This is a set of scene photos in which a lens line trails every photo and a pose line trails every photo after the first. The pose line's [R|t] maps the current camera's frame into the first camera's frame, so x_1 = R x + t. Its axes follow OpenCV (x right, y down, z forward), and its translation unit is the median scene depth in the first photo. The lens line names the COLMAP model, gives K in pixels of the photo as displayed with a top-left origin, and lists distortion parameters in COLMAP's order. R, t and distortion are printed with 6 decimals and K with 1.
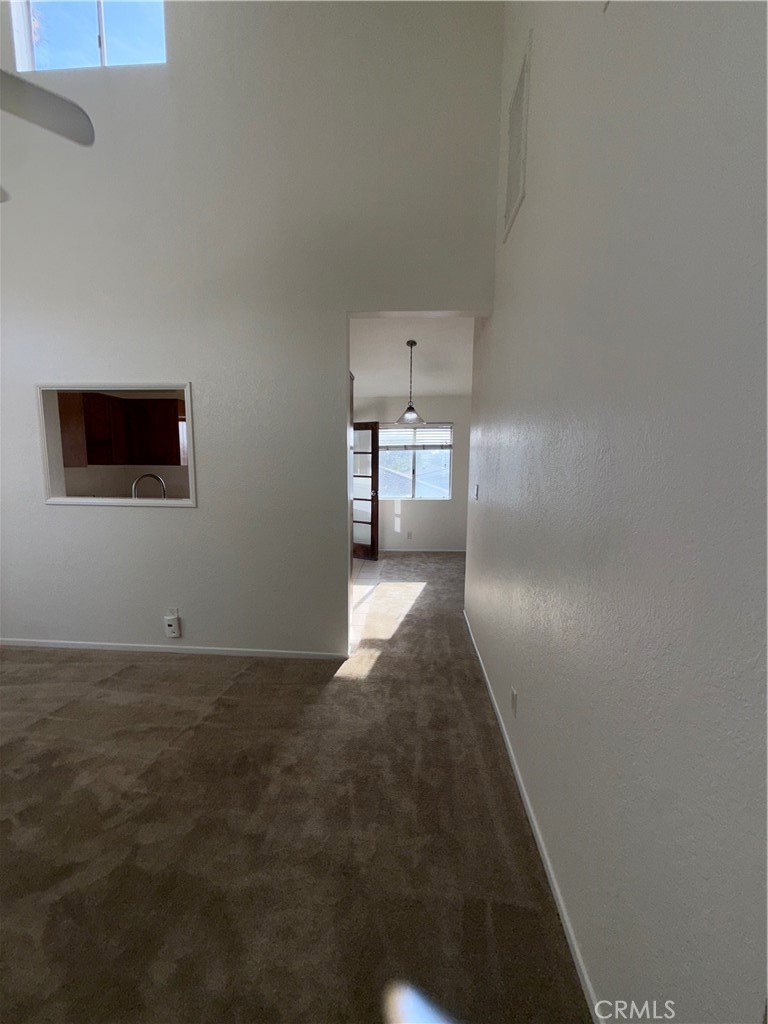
lens RADIAL K [[409.5, 0, 385.2], [0, 409.5, 510.4], [0, 0, 1]] dist [0.000948, -0.000143]
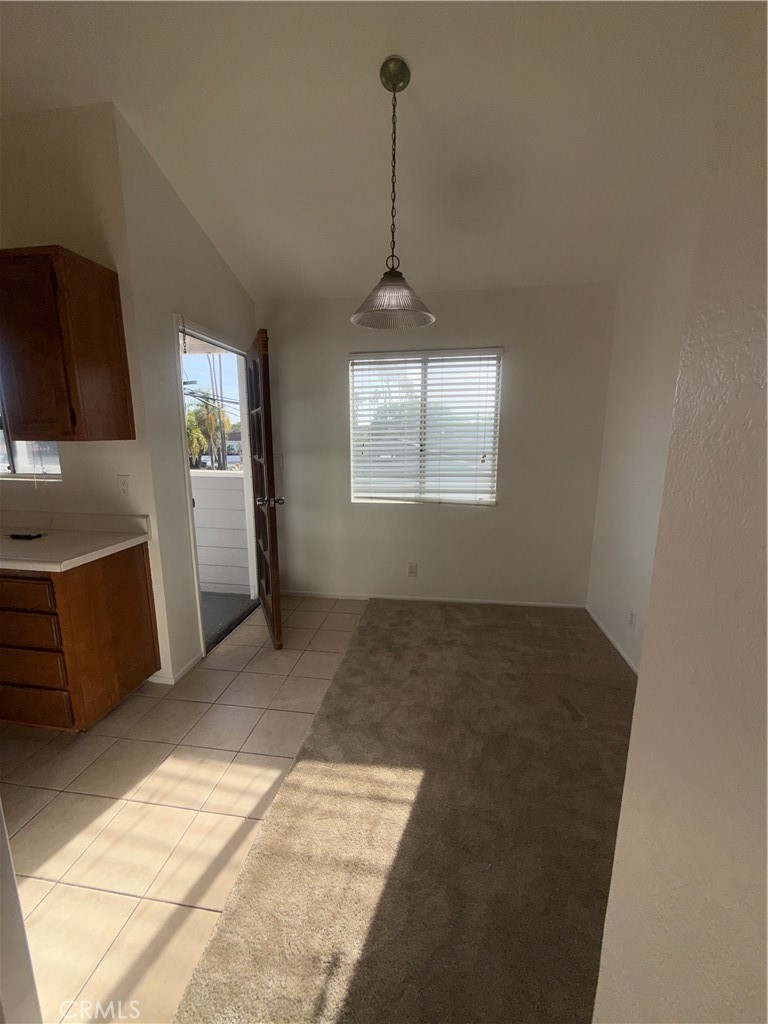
lens RADIAL K [[409.5, 0, 380.2], [0, 409.5, 509.4], [0, 0, 1]] dist [0.000948, -0.000143]
pose [[0.995581, 0.008076, -0.093560, 0.171185], [-0.002146, 0.997992, 0.063310, -0.129741], [0.093883, -0.062829, 0.993599, 1.243822]]
